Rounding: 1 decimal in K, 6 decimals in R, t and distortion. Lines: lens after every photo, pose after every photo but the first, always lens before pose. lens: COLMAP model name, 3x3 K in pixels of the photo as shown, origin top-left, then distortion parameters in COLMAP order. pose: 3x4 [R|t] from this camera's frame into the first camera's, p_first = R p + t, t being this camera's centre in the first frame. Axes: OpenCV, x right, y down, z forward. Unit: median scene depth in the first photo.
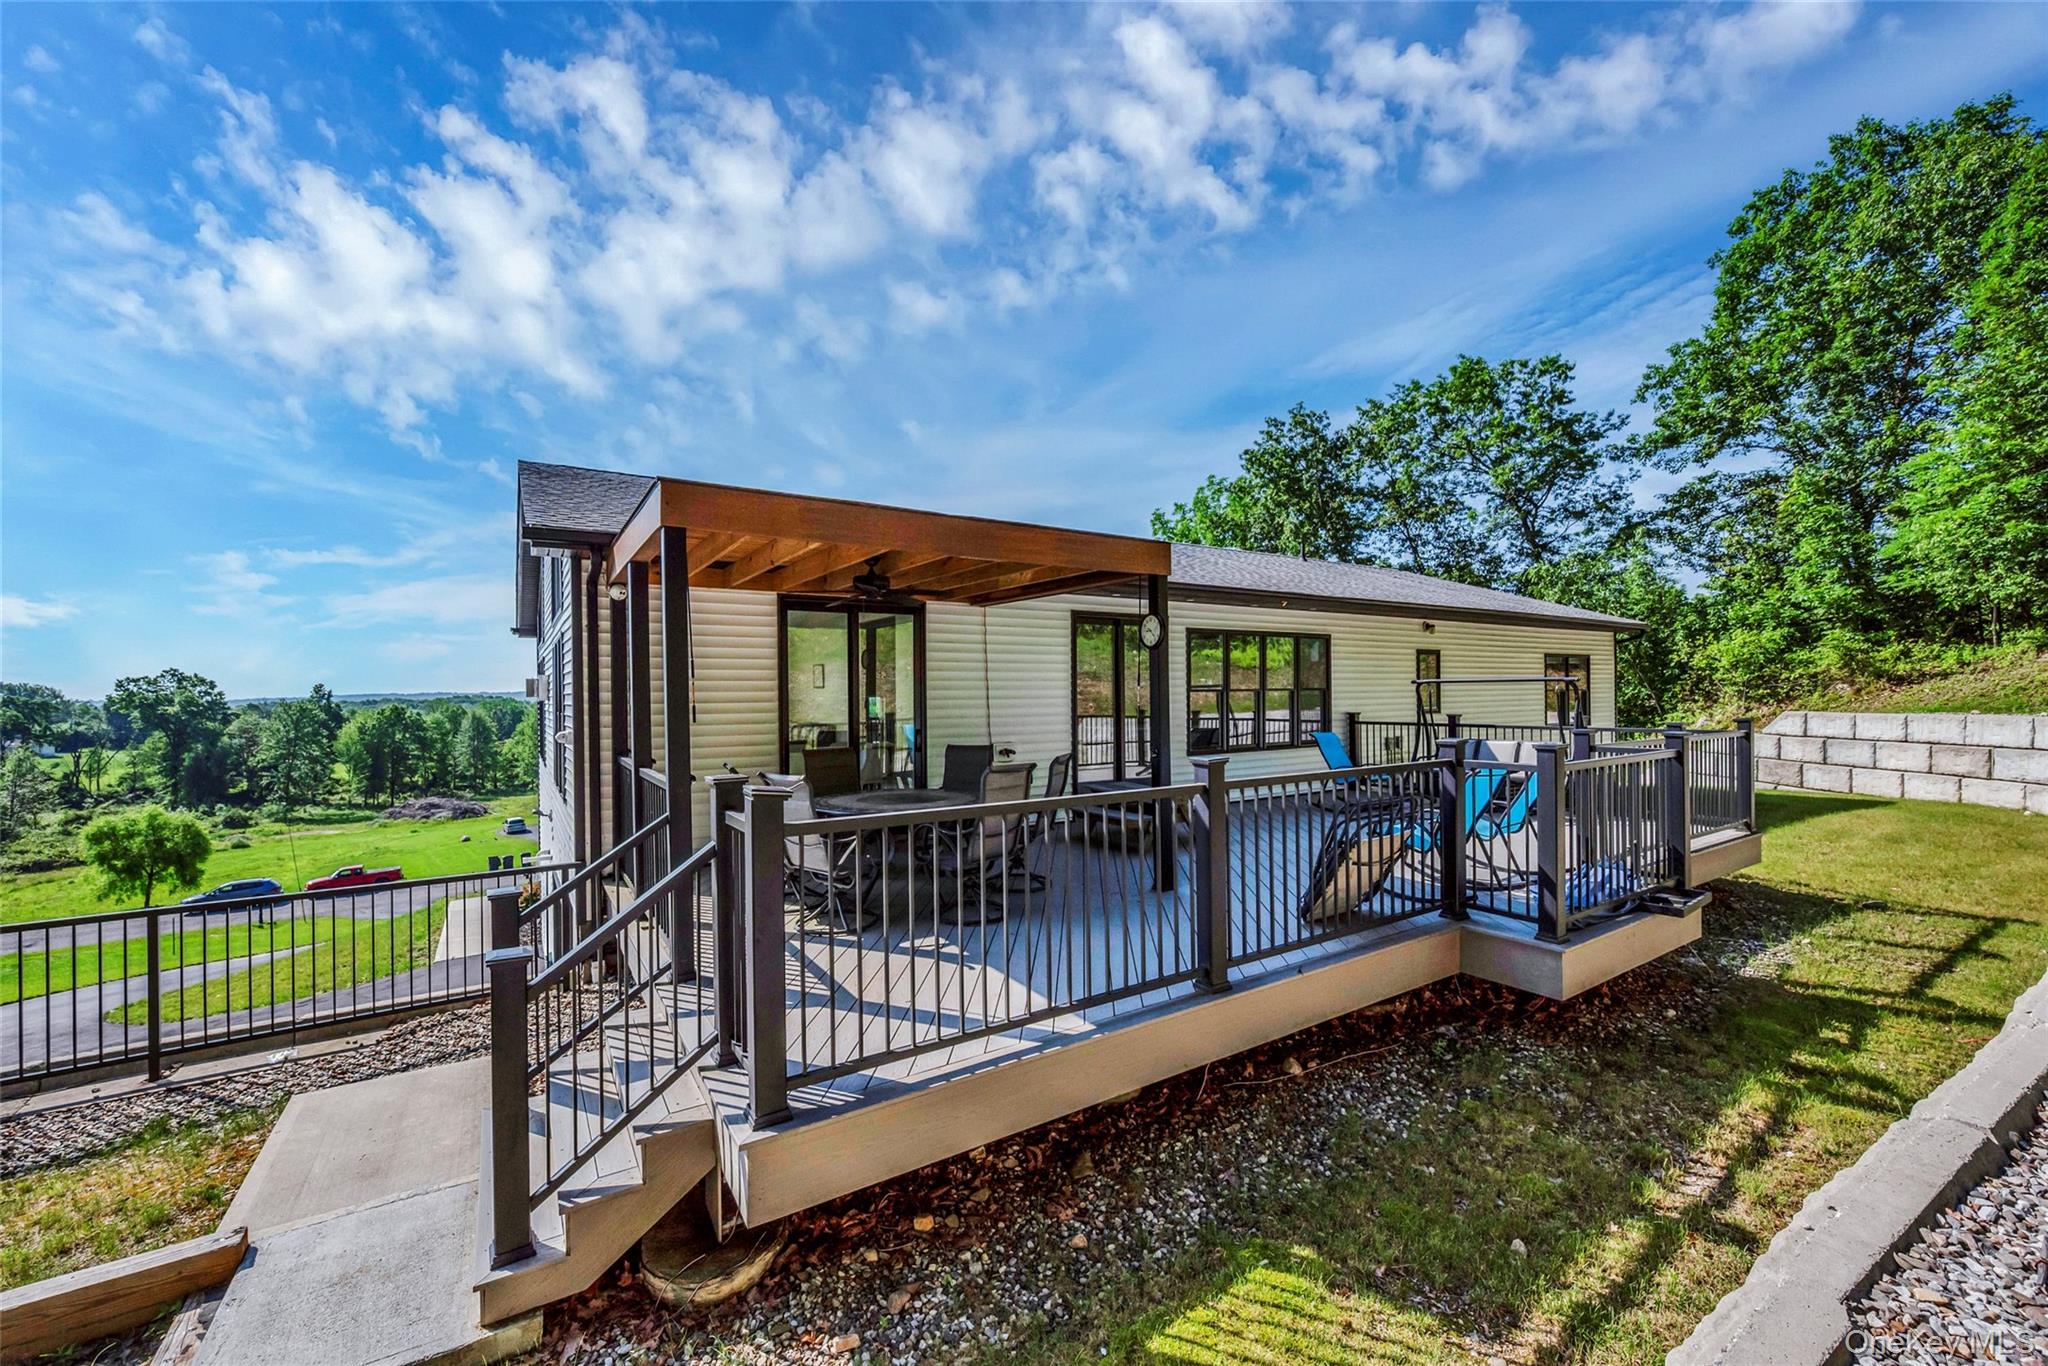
lens RADIAL K [[820.8, 0, 1024.4], [0, 820.8, 686.2], [0, 0, 1]] dist [0.001771, -0.000744]
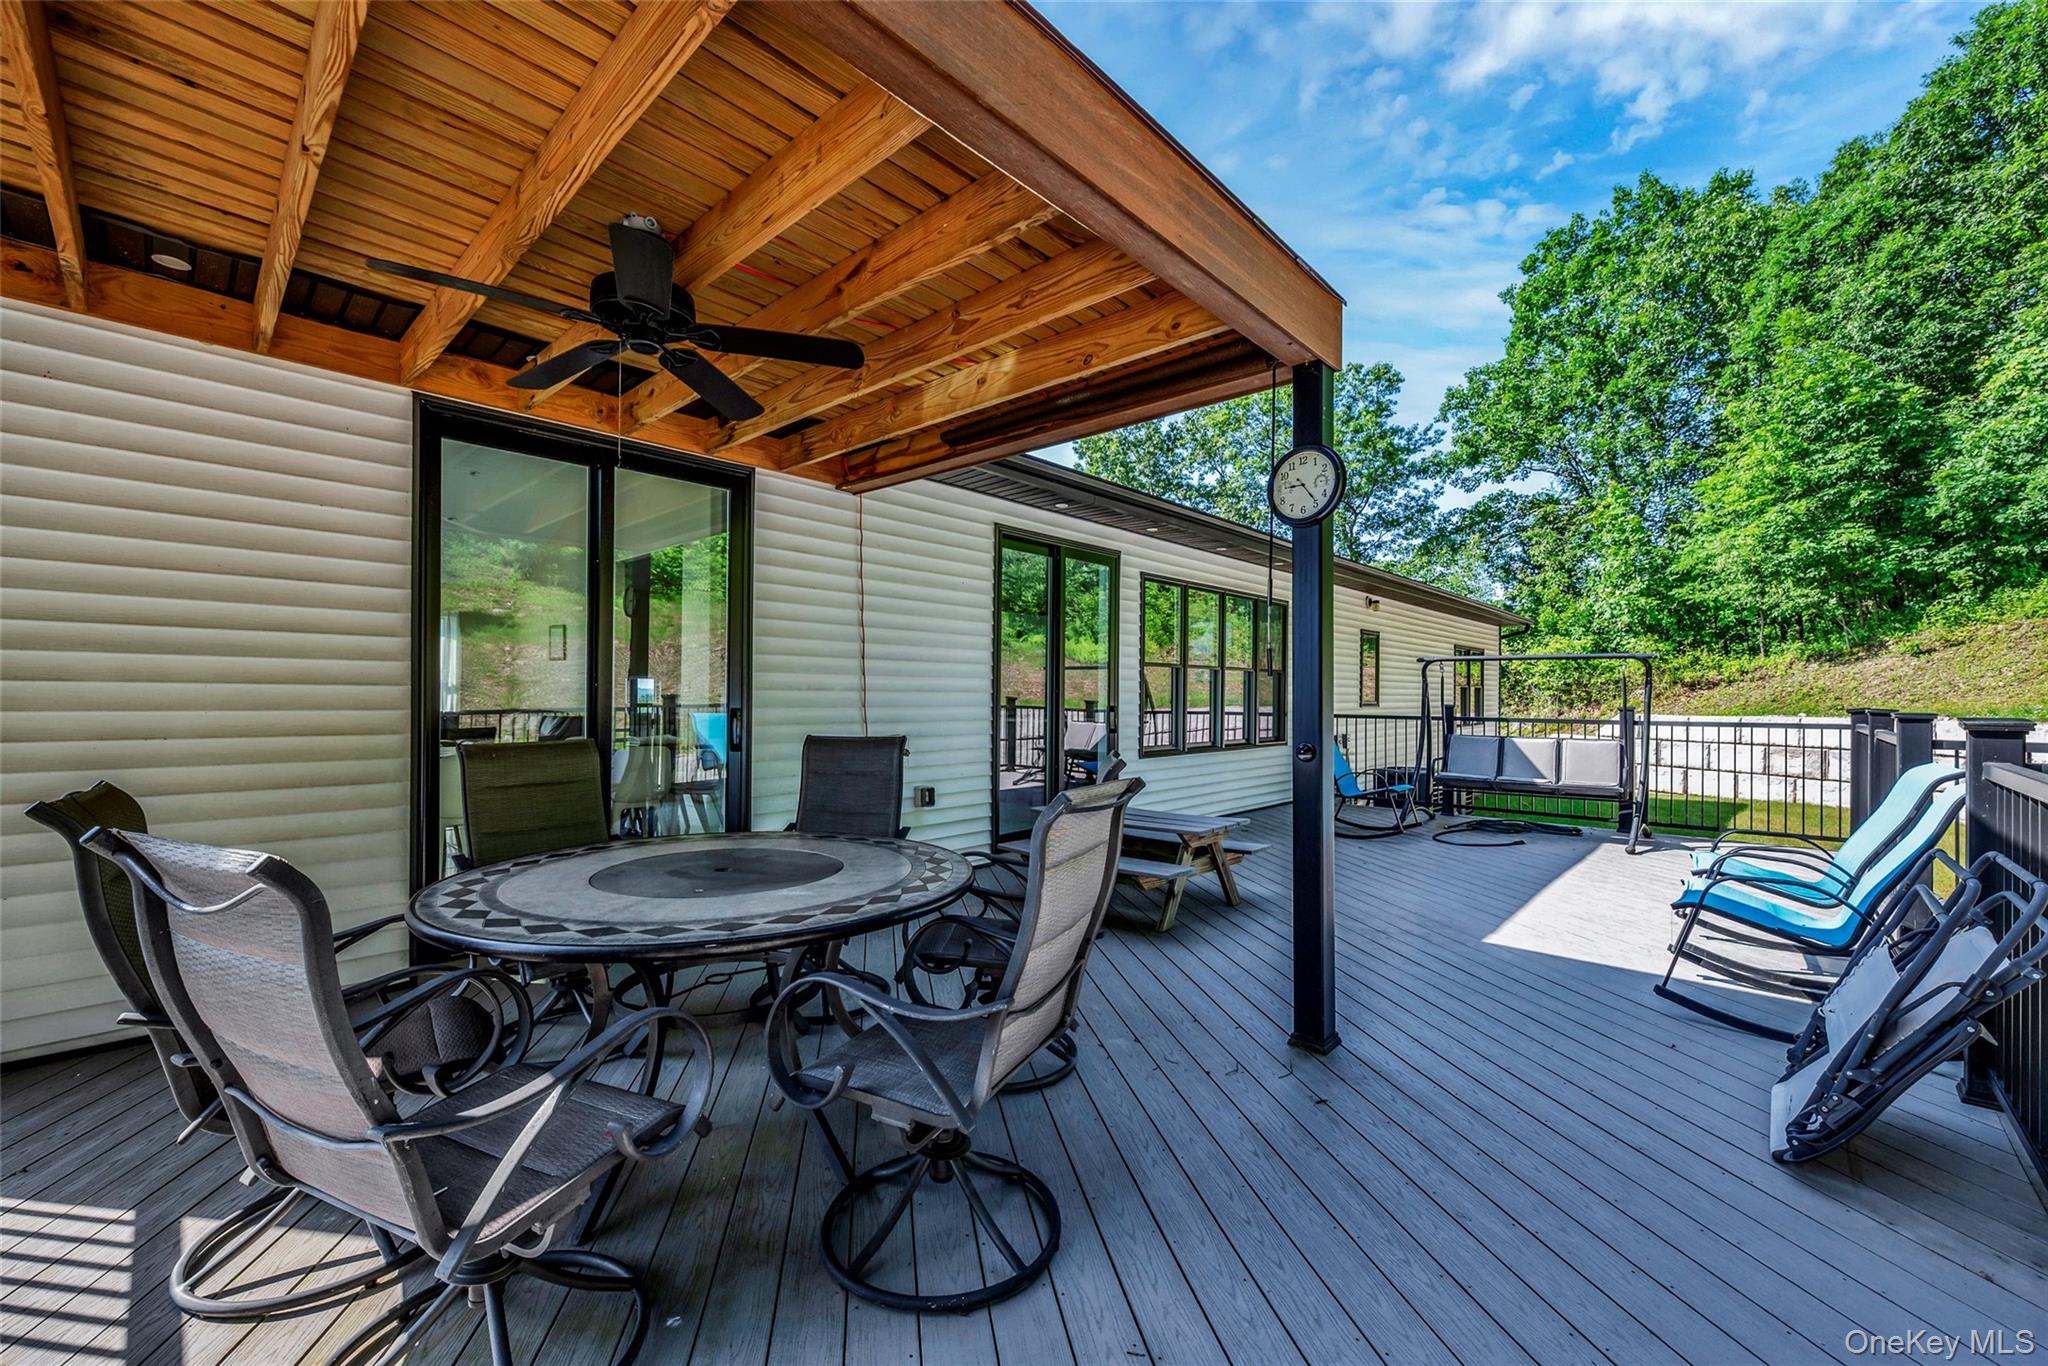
lens RADIAL K [[820.8, 0, 1025.7], [0, 820.8, 678.9], [0, 0, 1]] dist [0.001771, -0.000744]
pose [[0.968106, 0.022112, 0.249562, -0.034085], [-0.018598, 0.999692, -0.016430, 0.016400], [-0.249848, 0.011265, 0.968219, 0.190517]]
